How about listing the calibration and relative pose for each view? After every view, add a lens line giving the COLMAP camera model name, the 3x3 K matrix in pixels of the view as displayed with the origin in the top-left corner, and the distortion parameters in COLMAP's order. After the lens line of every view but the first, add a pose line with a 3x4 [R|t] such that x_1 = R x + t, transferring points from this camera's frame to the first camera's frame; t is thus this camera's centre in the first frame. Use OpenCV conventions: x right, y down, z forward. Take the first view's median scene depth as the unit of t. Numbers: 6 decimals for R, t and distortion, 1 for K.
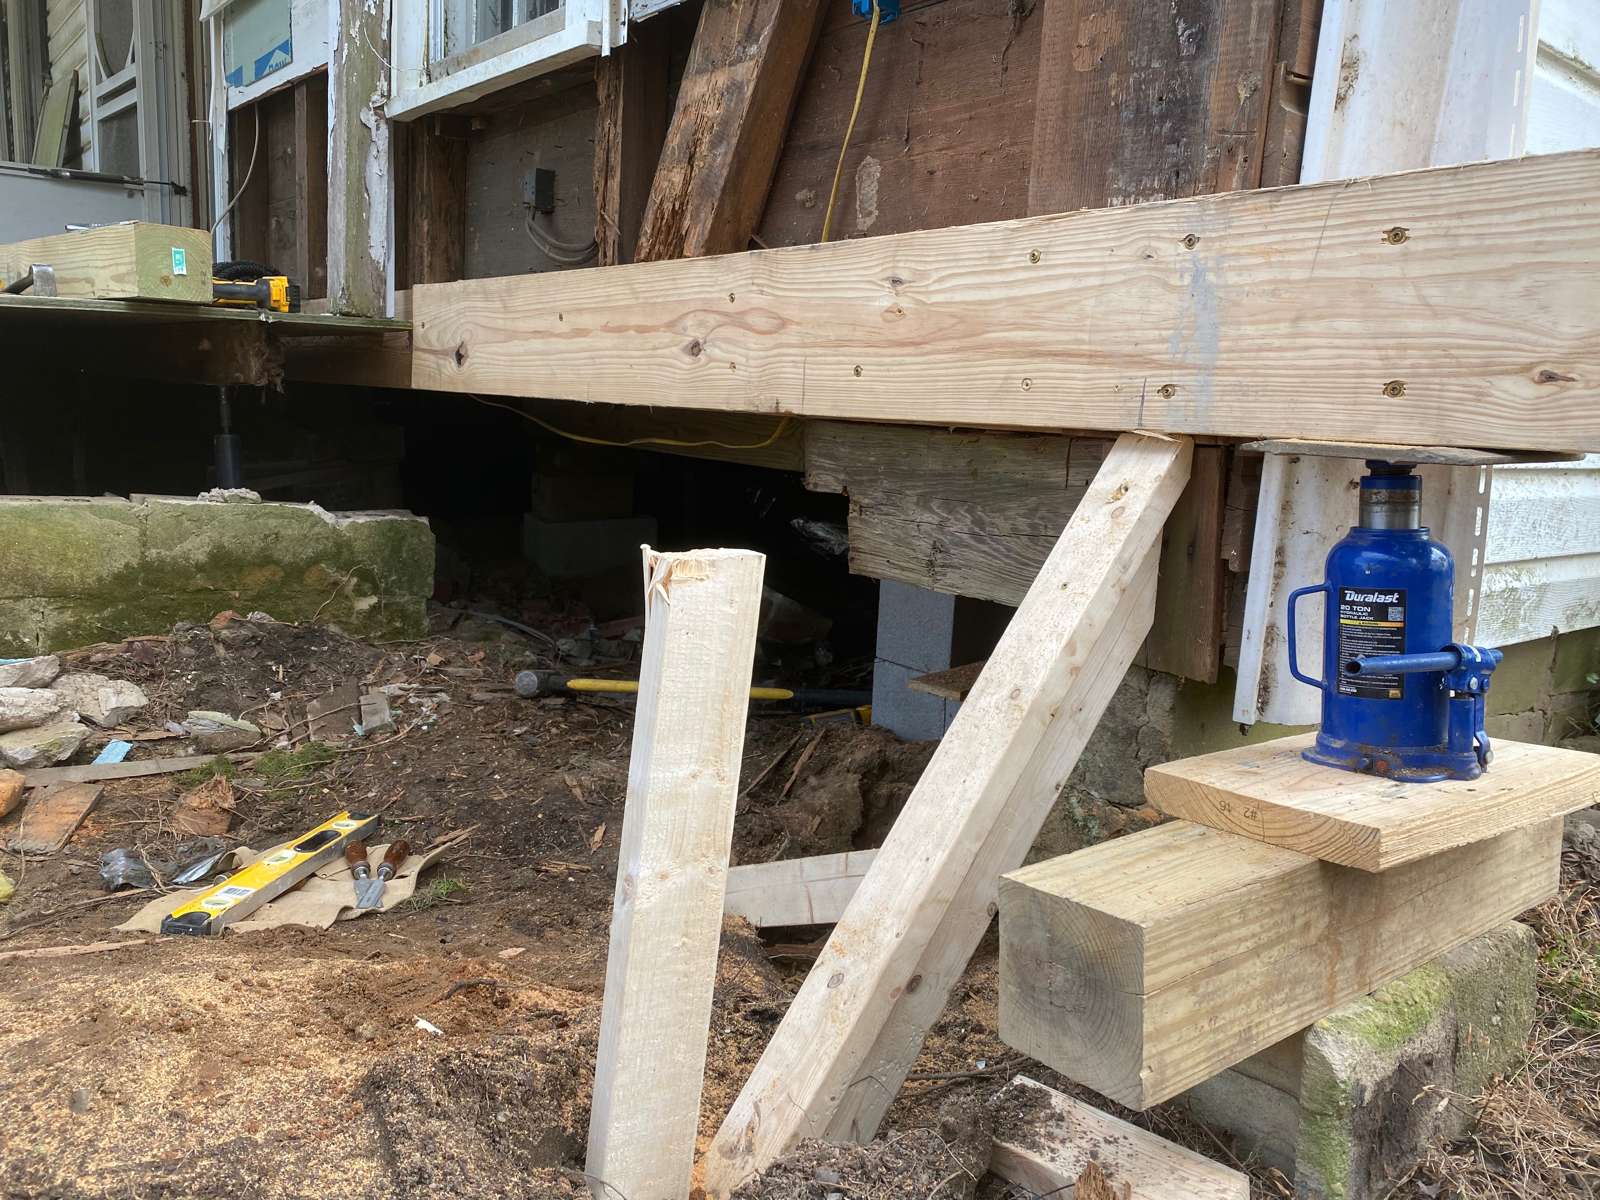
lens RADIAL K [[1216.1, 0, 803.4], [0, 1216.1, 598.2], [0, 0, 1]] dist [0.000820, -0.002594]
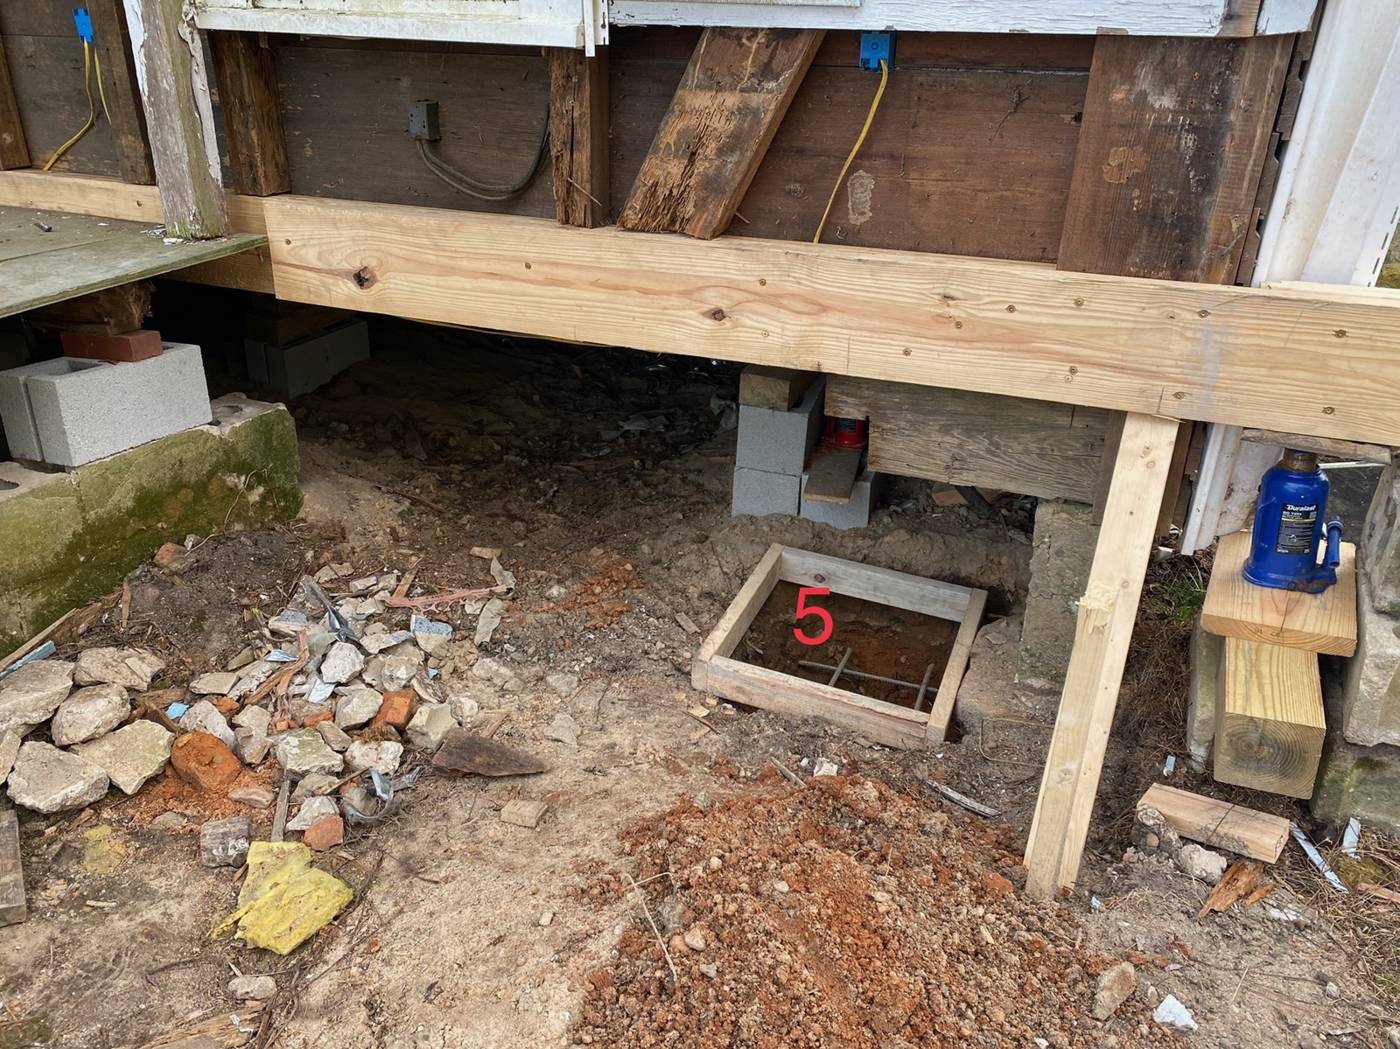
lens RADIAL K [[1073.0, 0, 700.0], [0, 1073.0, 524.5], [0, 0, 1]] dist [0.013350, -0.007607]
pose [[0.878486, -0.245414, 0.409921, -0.641034], [0.110153, 0.938913, 0.326049, -0.376313], [-0.464897, -0.241275, 0.851855, -0.021776]]
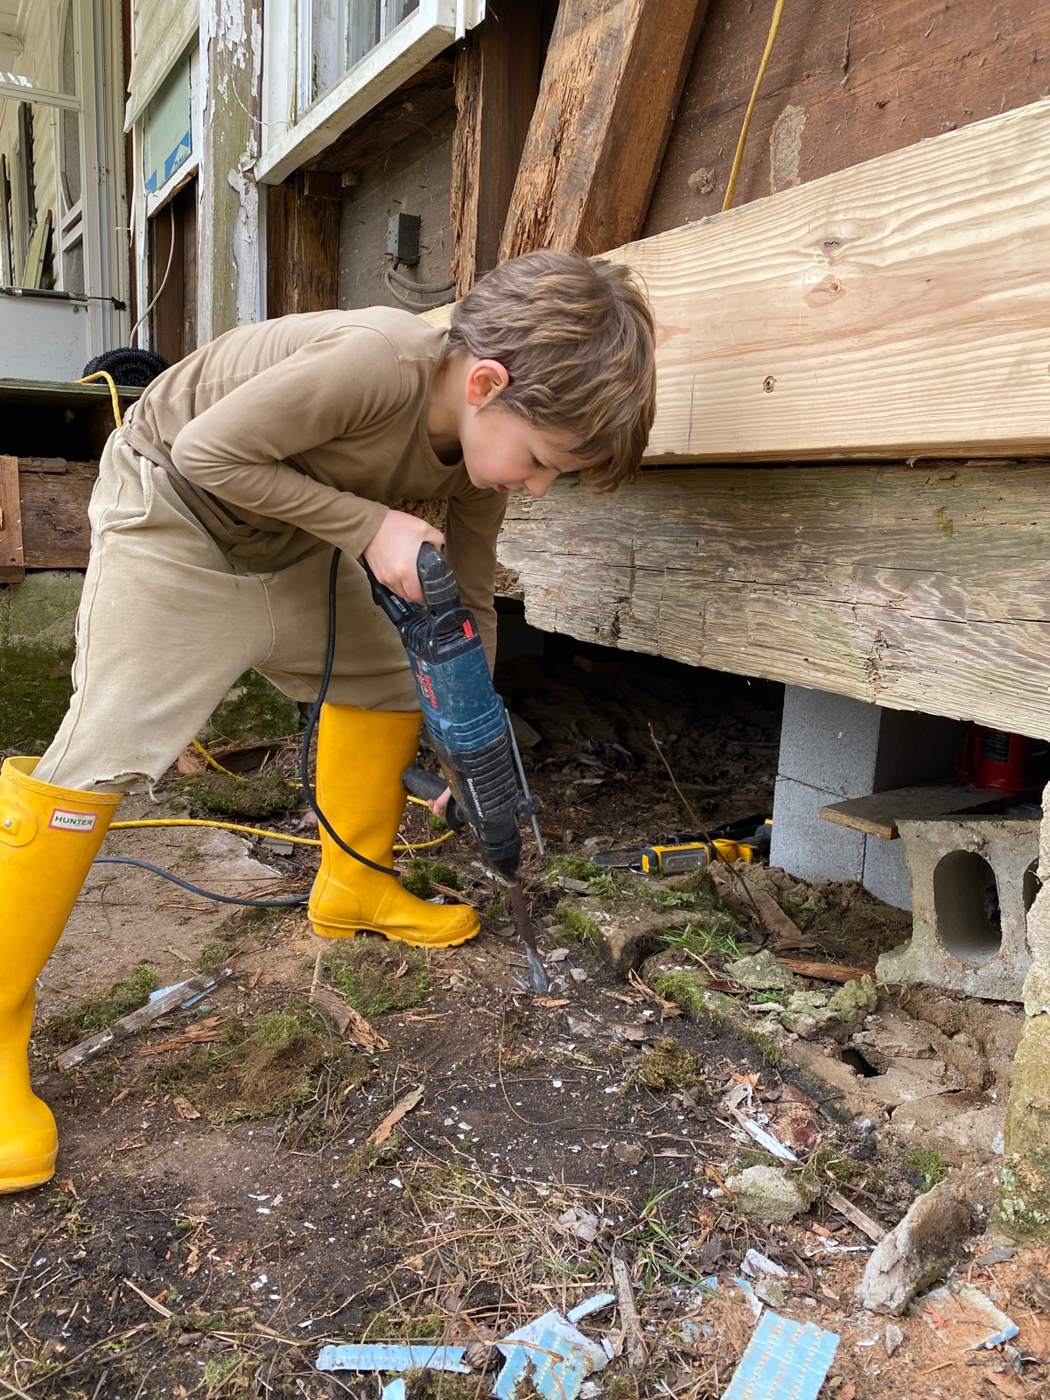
lens RADIAL K [[1073.0, 0, 524.4], [0, 1073.0, 682.3], [0, 0, 1]] dist [0.013350, -0.007607]
pose [[0.985931, 0.019420, -0.166020, 0.010331], [-0.020966, 0.999752, -0.007564, -0.007786], [0.165832, 0.010938, 0.986093, 0.317101]]
